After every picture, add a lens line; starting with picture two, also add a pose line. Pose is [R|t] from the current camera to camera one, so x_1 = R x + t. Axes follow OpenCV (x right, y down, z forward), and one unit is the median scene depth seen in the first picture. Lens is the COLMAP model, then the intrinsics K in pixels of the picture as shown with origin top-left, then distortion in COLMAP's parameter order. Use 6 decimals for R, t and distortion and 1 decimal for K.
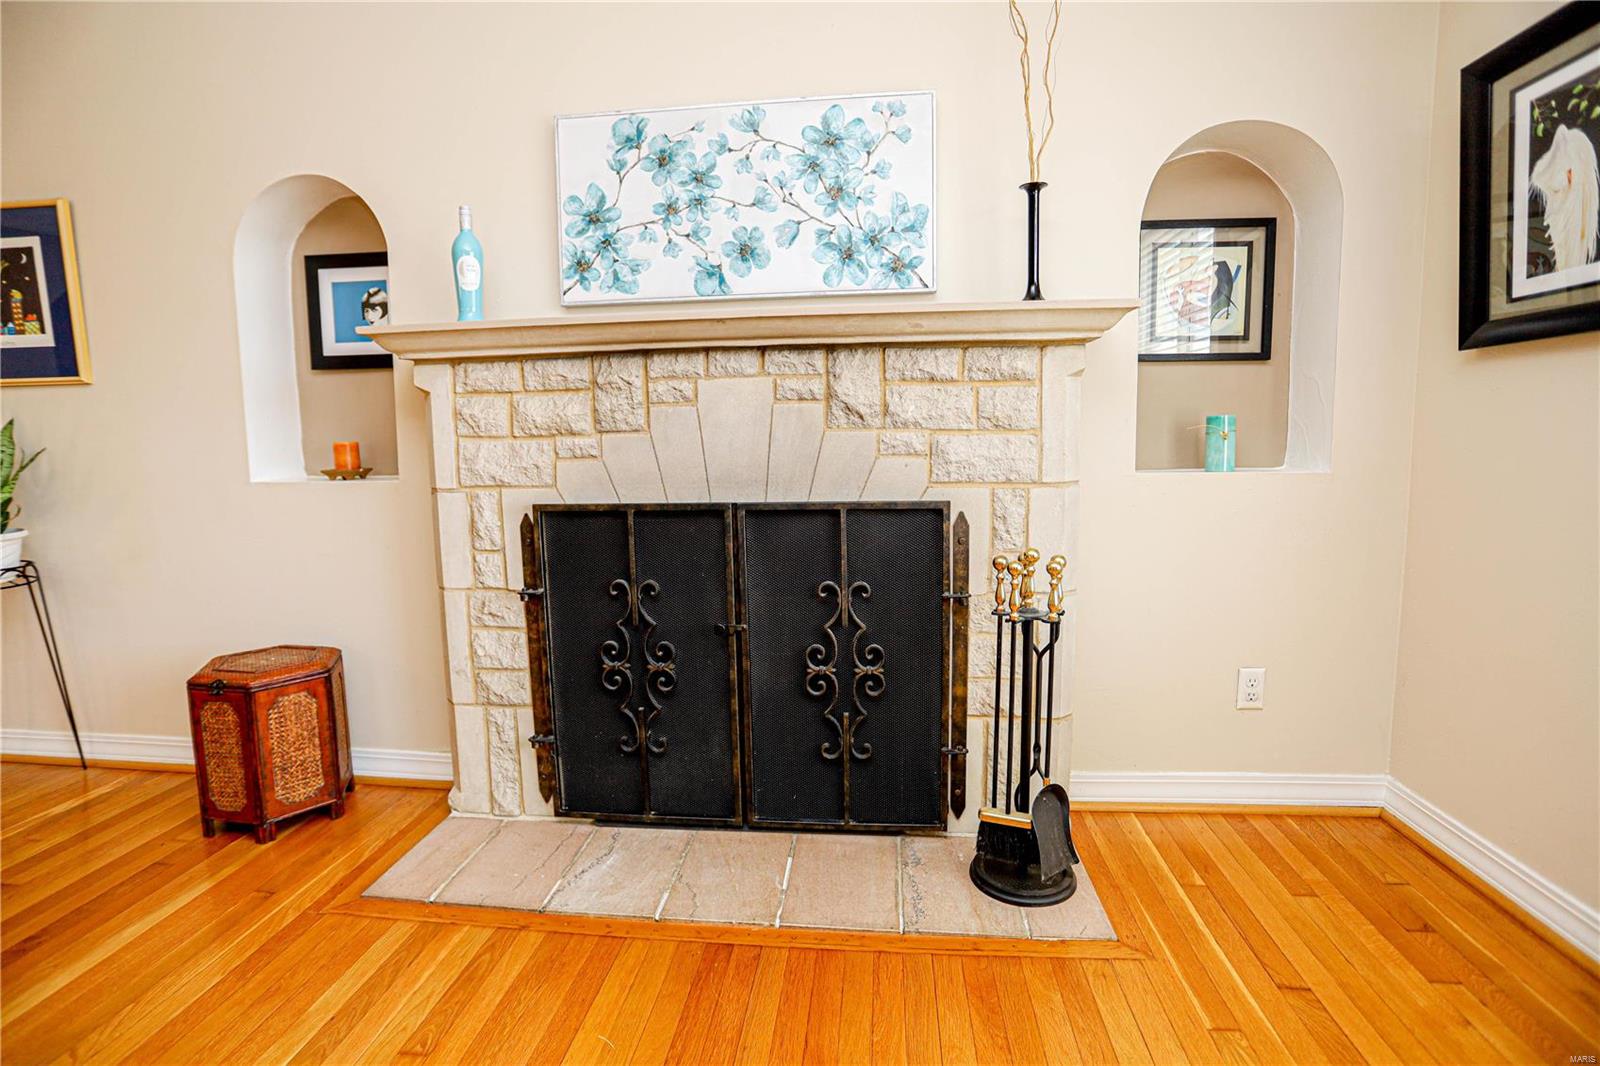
lens RADIAL K [[774.6, 0, 790.4], [0, 774.6, 527.8], [0, 0, 1]] dist [-0.070501, 0.027832]
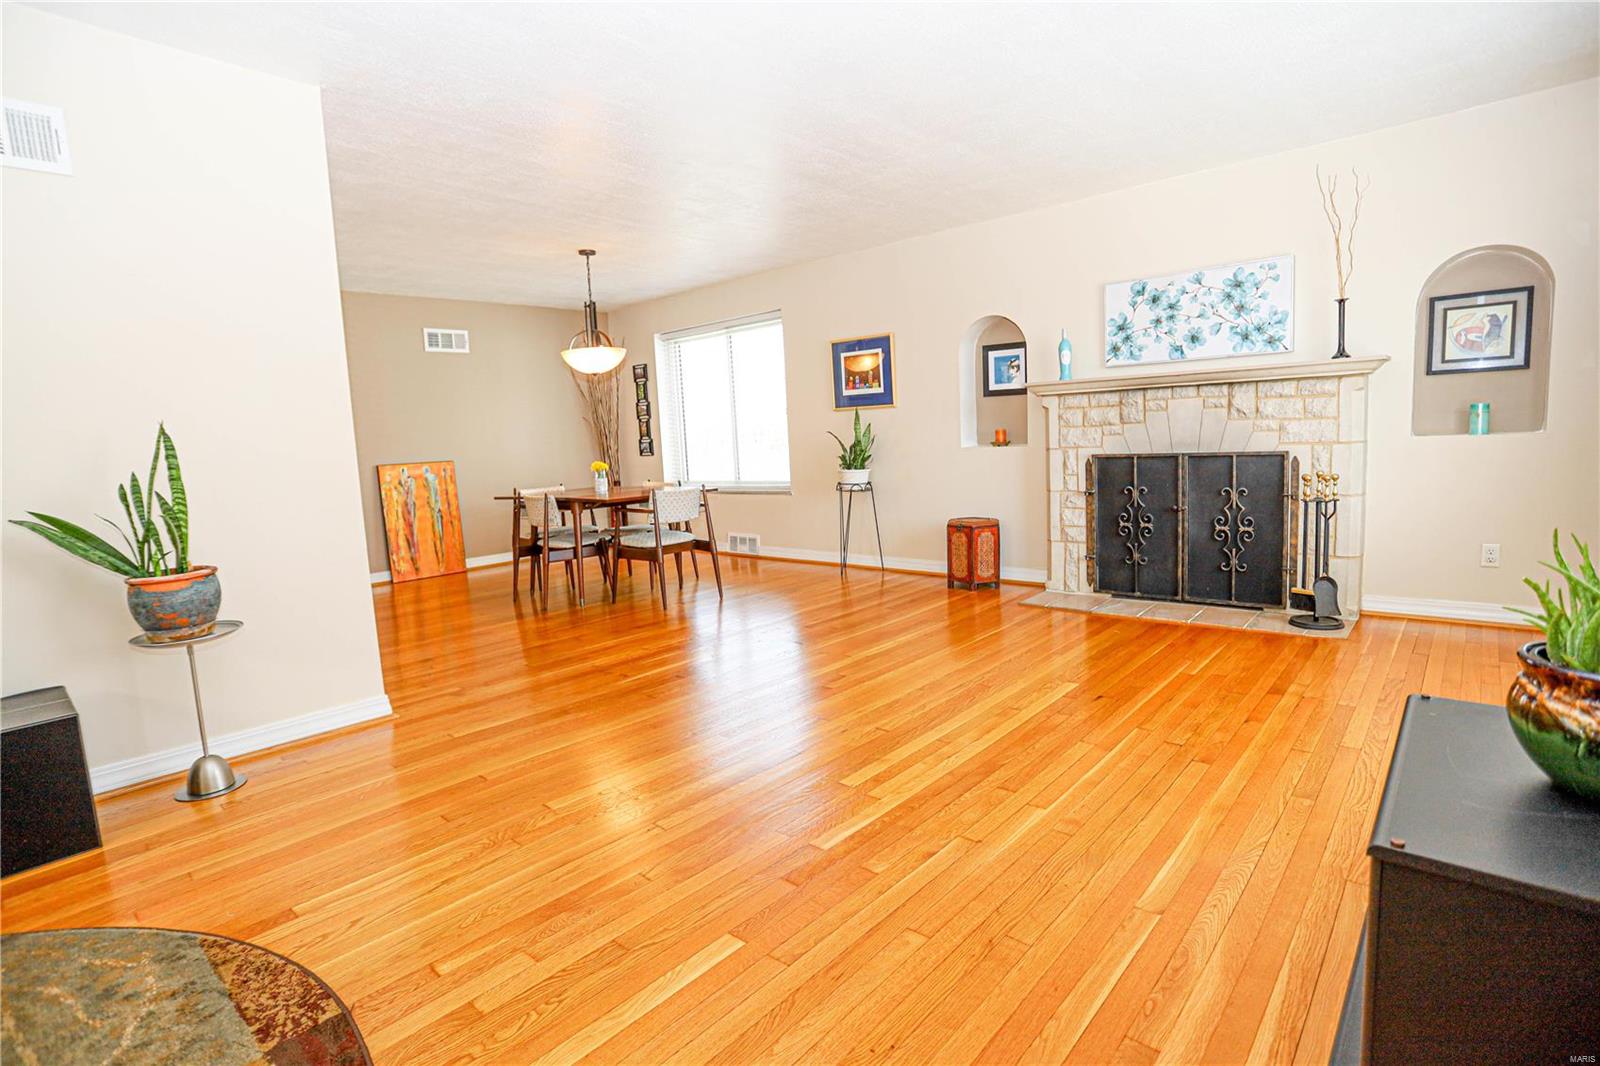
lens RADIAL K [[774.6, 0, 790.4], [0, 774.6, 527.8], [0, 0, 1]] dist [-0.070501, 0.027832]
pose [[0.813813, 0.044224, -0.579442, 0.285304], [-0.028627, 0.998940, 0.036034, 0.135184], [0.580422, -0.012737, 0.814216, -1.451943]]
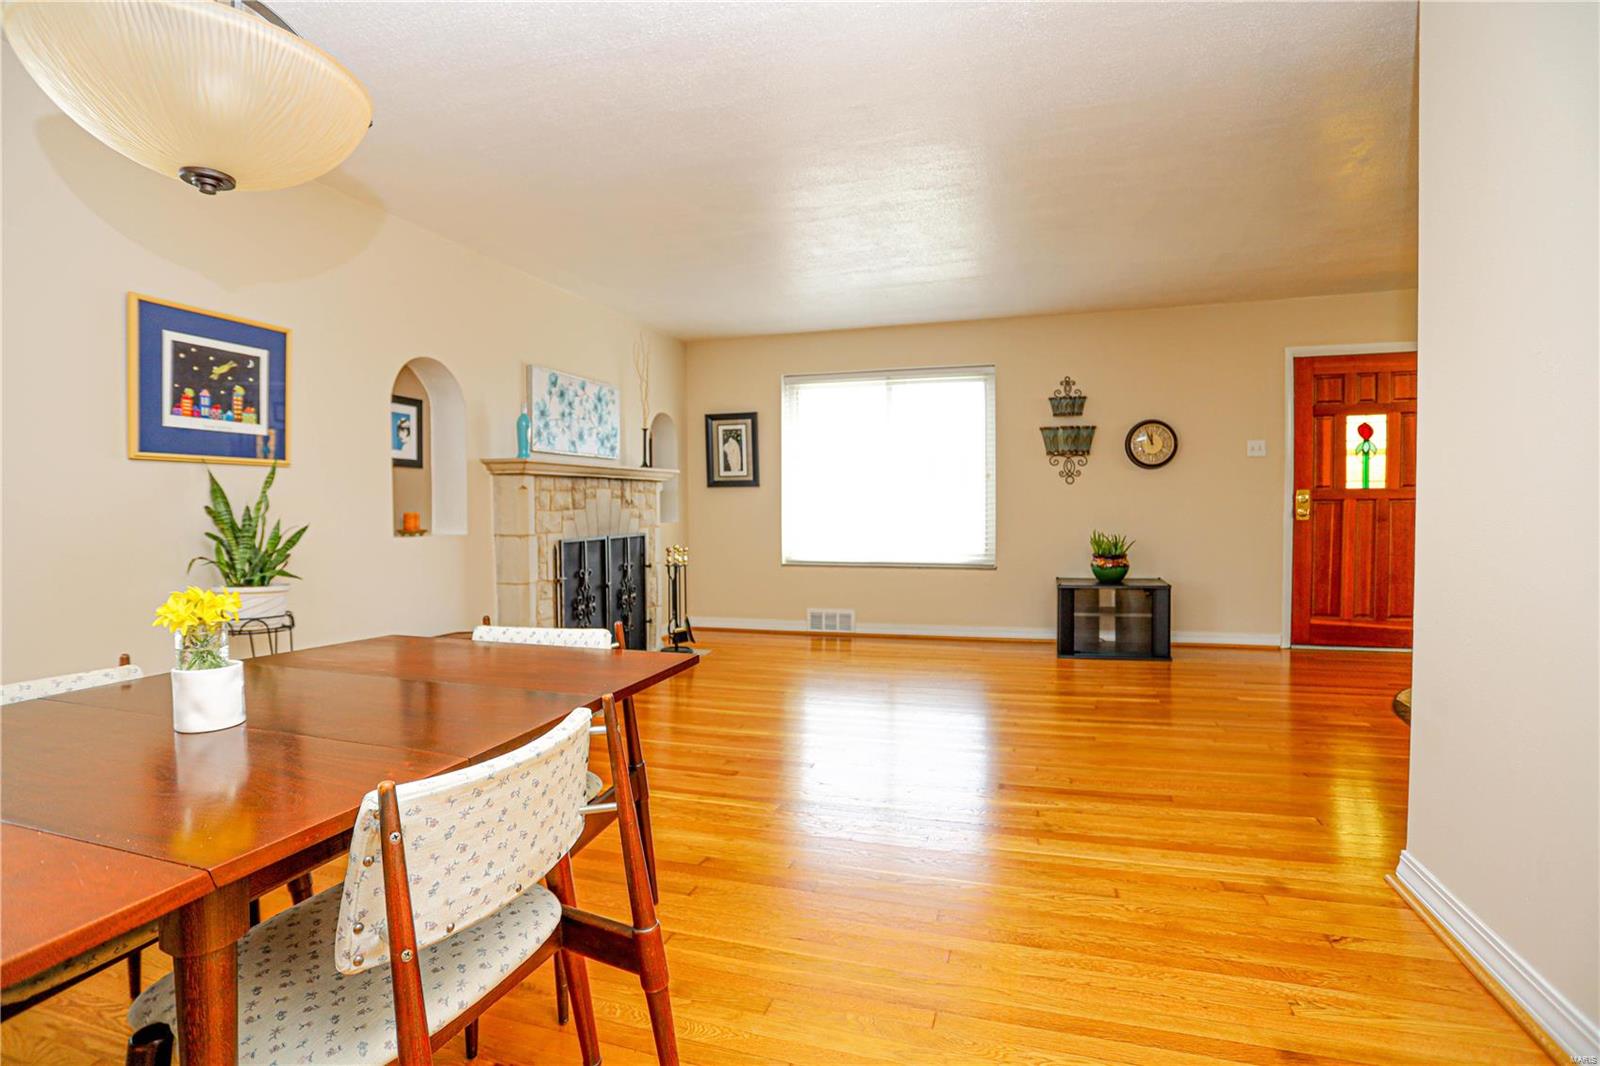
lens RADIAL K [[774.6, 0, 790.4], [0, 774.6, 527.8], [0, 0, 1]] dist [-0.070501, 0.027832]
pose [[0.186683, -0.018370, 0.982248, -2.426197], [0.121146, 0.992625, -0.004461, 0.026915], [-0.974922, 0.119828, 0.187532, -0.095003]]
